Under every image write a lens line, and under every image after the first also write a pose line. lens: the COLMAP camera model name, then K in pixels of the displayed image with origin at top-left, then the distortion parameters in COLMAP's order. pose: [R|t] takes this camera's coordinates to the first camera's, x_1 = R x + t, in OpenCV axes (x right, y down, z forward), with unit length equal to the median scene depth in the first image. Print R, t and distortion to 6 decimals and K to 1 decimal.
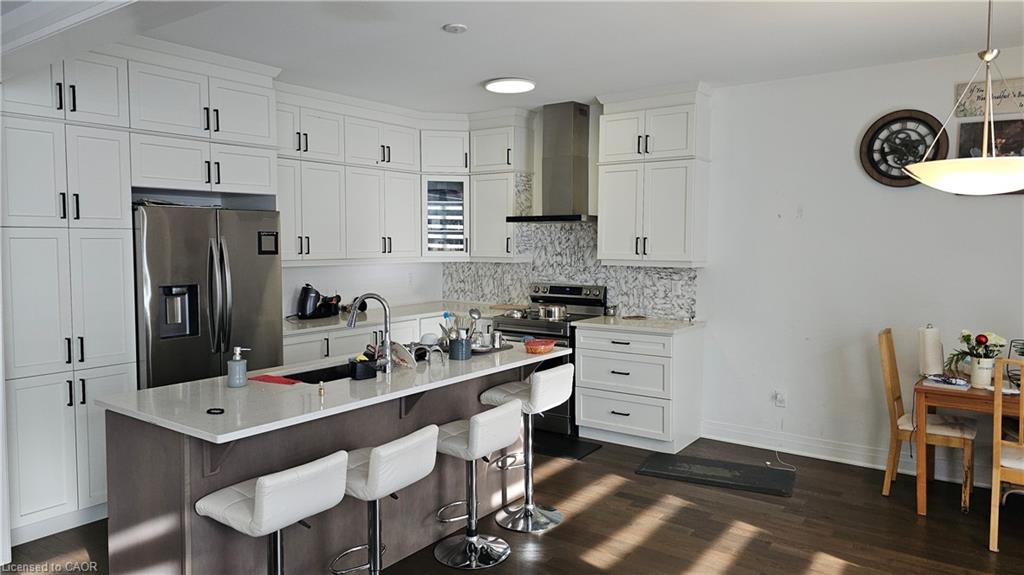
lens RADIAL K [[670.0, 0, 508.1], [0, 670.0, 278.2], [0, 0, 1]] dist [0.041925, -0.044555]
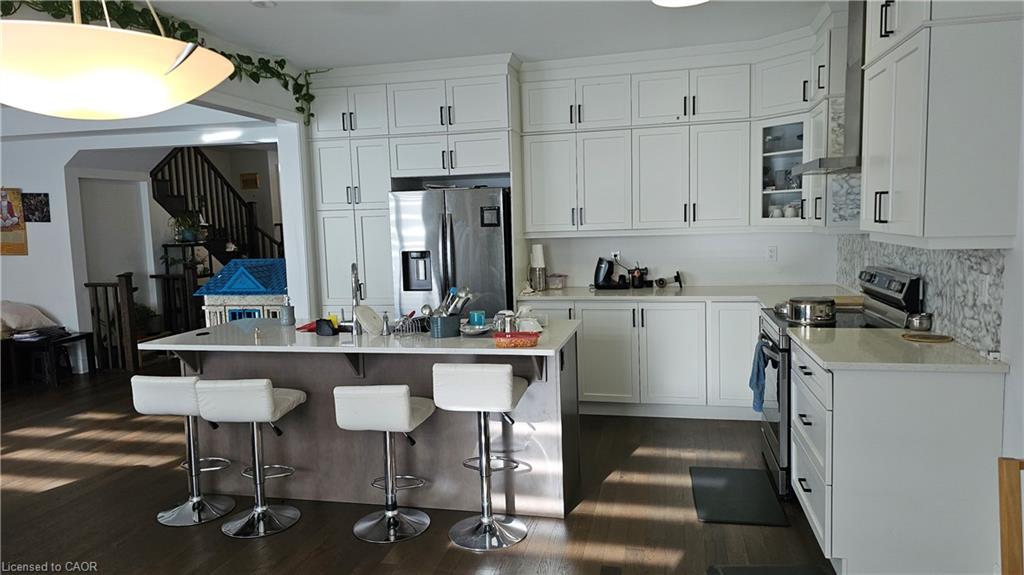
lens RADIAL K [[670.0, 0, 508.1], [0, 670.0, 284.2], [0, 0, 1]] dist [0.041925, -0.044555]
pose [[0.395976, 0.076254, -0.915089, 0.620840], [-0.020251, 0.997029, 0.074319, -0.020804], [0.918037, -0.010897, 0.396344, 0.523406]]
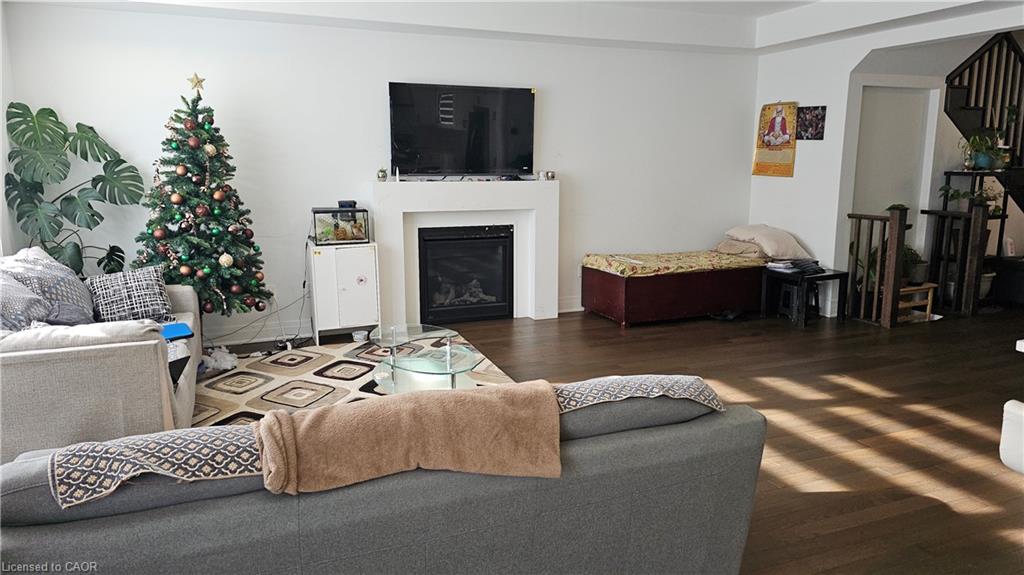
lens RADIAL K [[670.0, 0, 516.6], [0, 670.0, 281.9], [0, 0, 1]] dist [0.041925, -0.044555]
pose [[-0.523682, 0.151472, -0.838340, 0.295242], [-0.044761, 0.977815, 0.204633, 0.000755], [0.850737, 0.144687, -0.505284, 0.388479]]
